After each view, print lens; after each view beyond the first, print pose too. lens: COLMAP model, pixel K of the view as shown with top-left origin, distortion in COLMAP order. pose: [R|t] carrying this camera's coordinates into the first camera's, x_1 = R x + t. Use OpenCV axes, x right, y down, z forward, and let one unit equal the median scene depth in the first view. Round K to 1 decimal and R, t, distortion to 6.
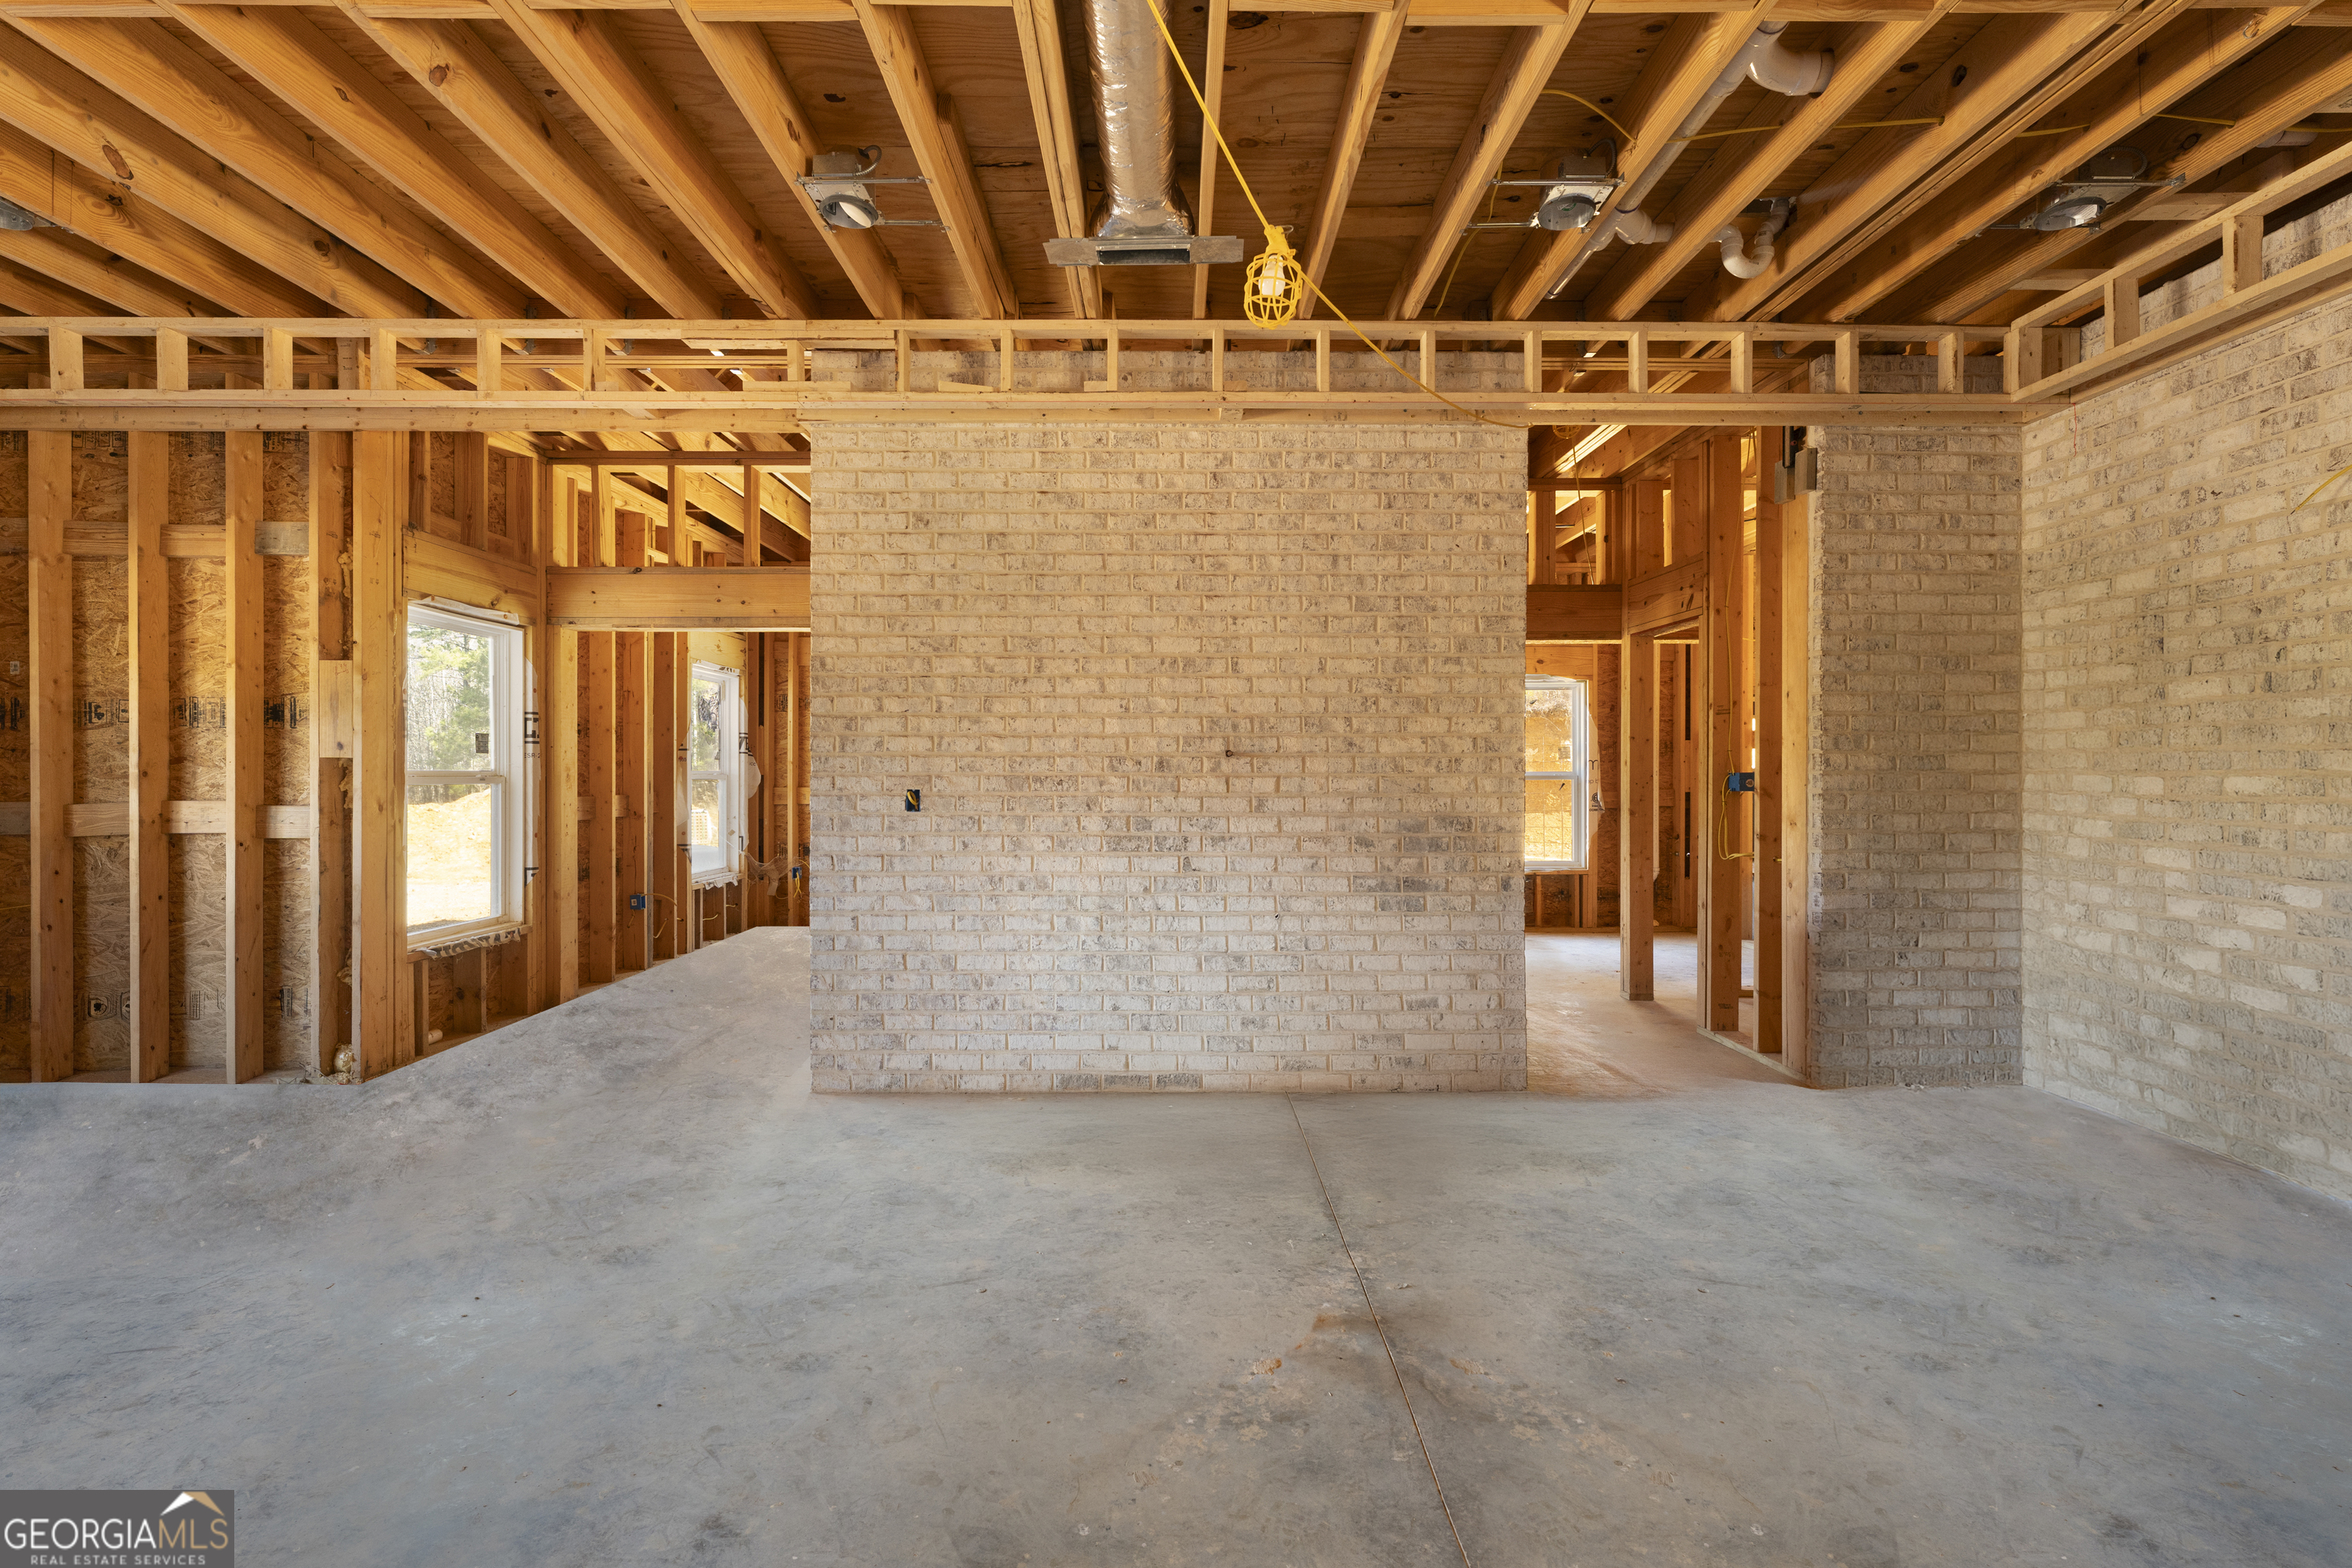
lens RADIAL K [[1061.3, 0, 1173.6], [0, 1061.3, 778.1], [0, 0, 1]] dist [-0.001873, 0.000044]
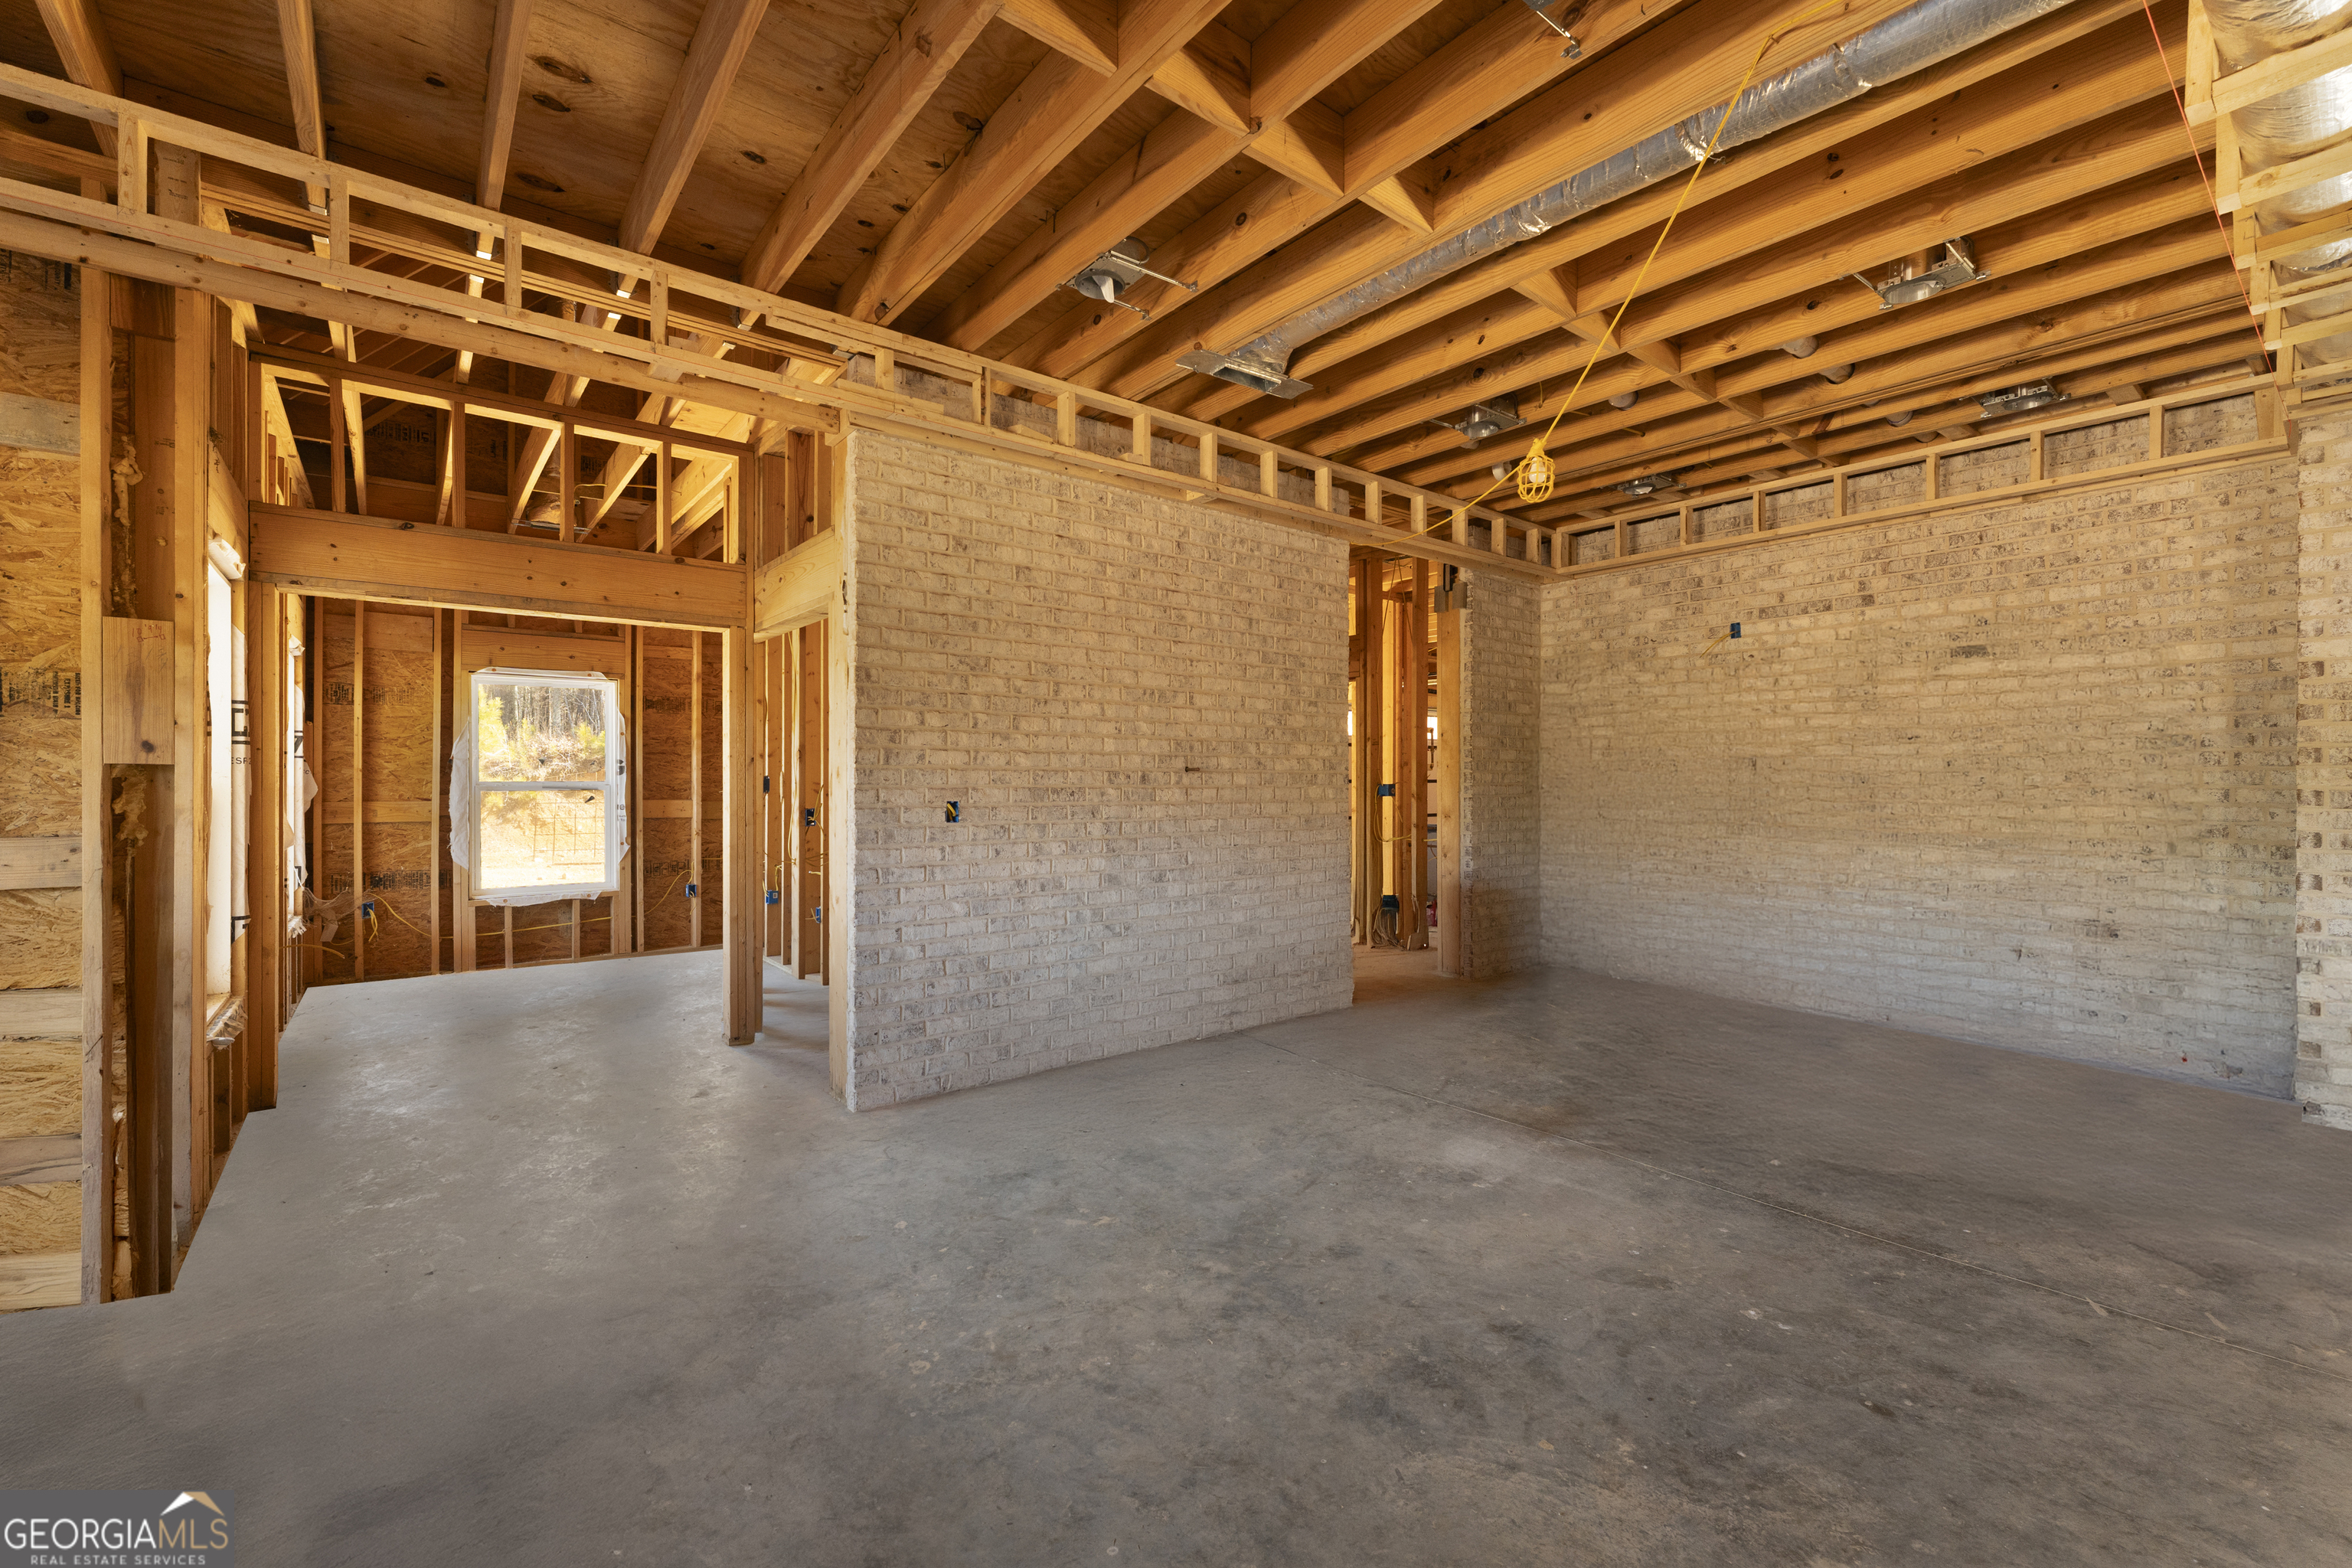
lens RADIAL K [[976.2, 0, 1181.7], [0, 976.2, 784.7], [0, 0, 1]] dist [-0.001704, -0.000625]
pose [[0.786248, -0.001019, 0.617910, -0.660674], [0.002185, 0.999997, -0.001130, -0.004009], [-0.617907, 0.002239, 0.786248, 0.106105]]
